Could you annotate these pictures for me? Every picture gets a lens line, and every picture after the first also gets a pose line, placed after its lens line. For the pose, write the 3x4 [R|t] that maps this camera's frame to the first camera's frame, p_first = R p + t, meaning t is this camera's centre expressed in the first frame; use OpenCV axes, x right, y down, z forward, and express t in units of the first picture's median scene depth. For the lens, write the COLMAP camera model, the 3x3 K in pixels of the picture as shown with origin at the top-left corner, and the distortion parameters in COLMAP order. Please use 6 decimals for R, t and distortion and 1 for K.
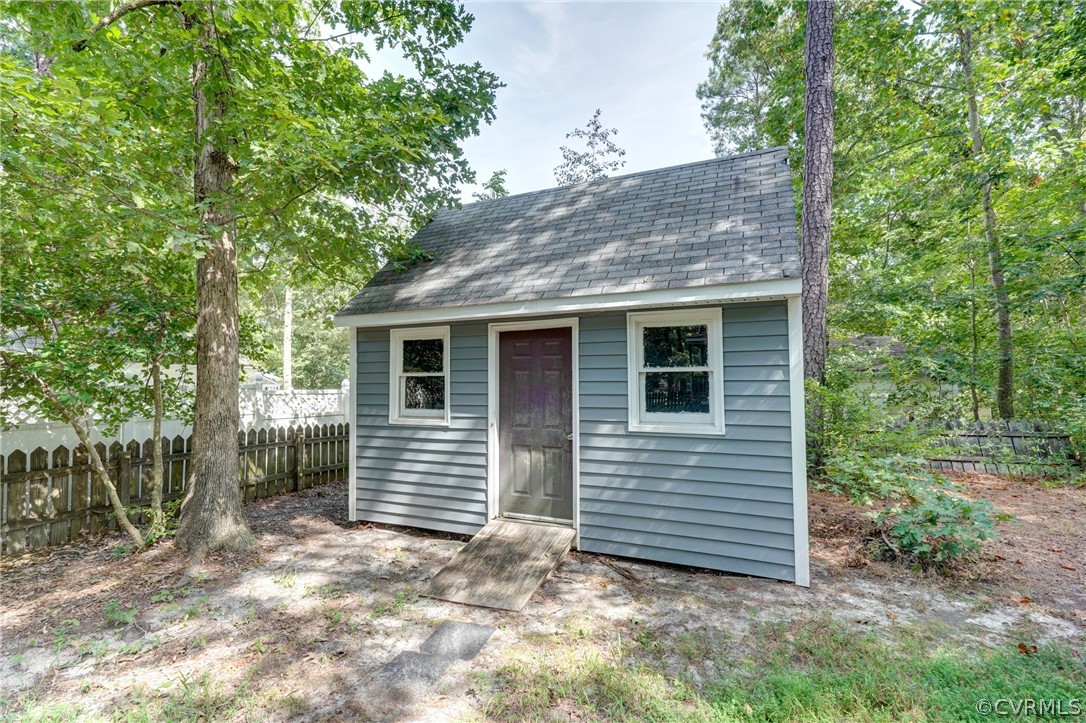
lens RADIAL K [[512.6, 0, 543.6], [0, 512.6, 356.1], [0, 0, 1]] dist [-0.000016, 0.000844]
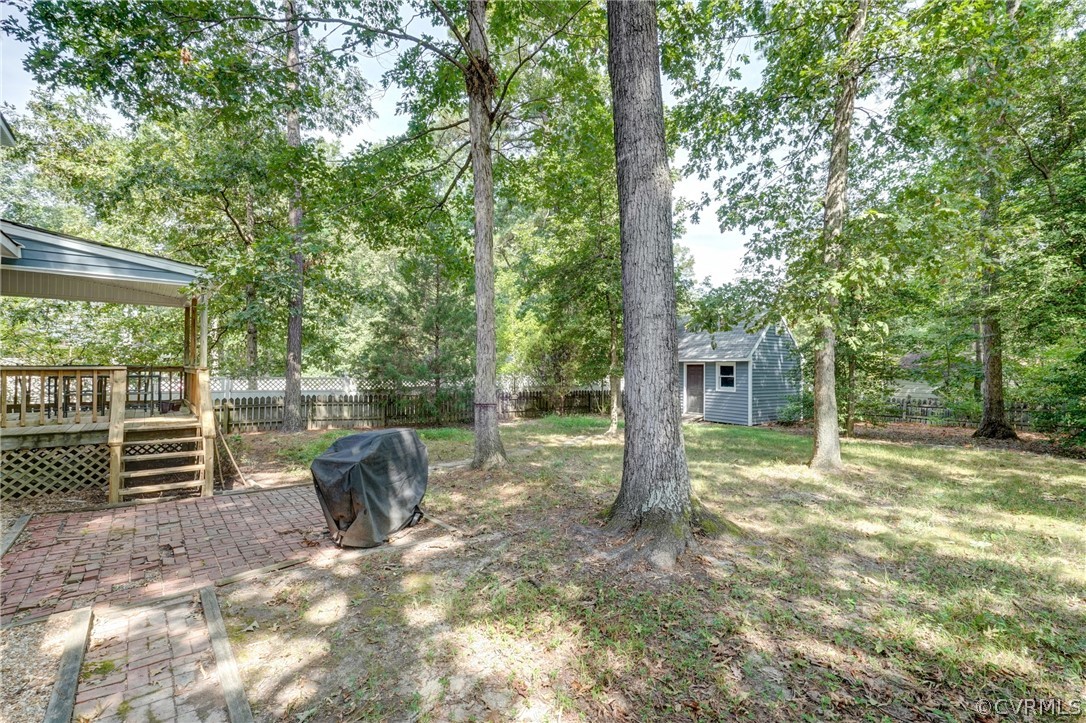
lens RADIAL K [[512.6, 0, 543.6], [0, 512.6, 356.1], [0, 0, 1]] dist [-0.000016, 0.000844]
pose [[0.881245, 0.001988, -0.472656, 0.892978], [0.006332, 0.999852, 0.016010, -0.209908], [0.472618, -0.017102, 0.881102, -3.293925]]
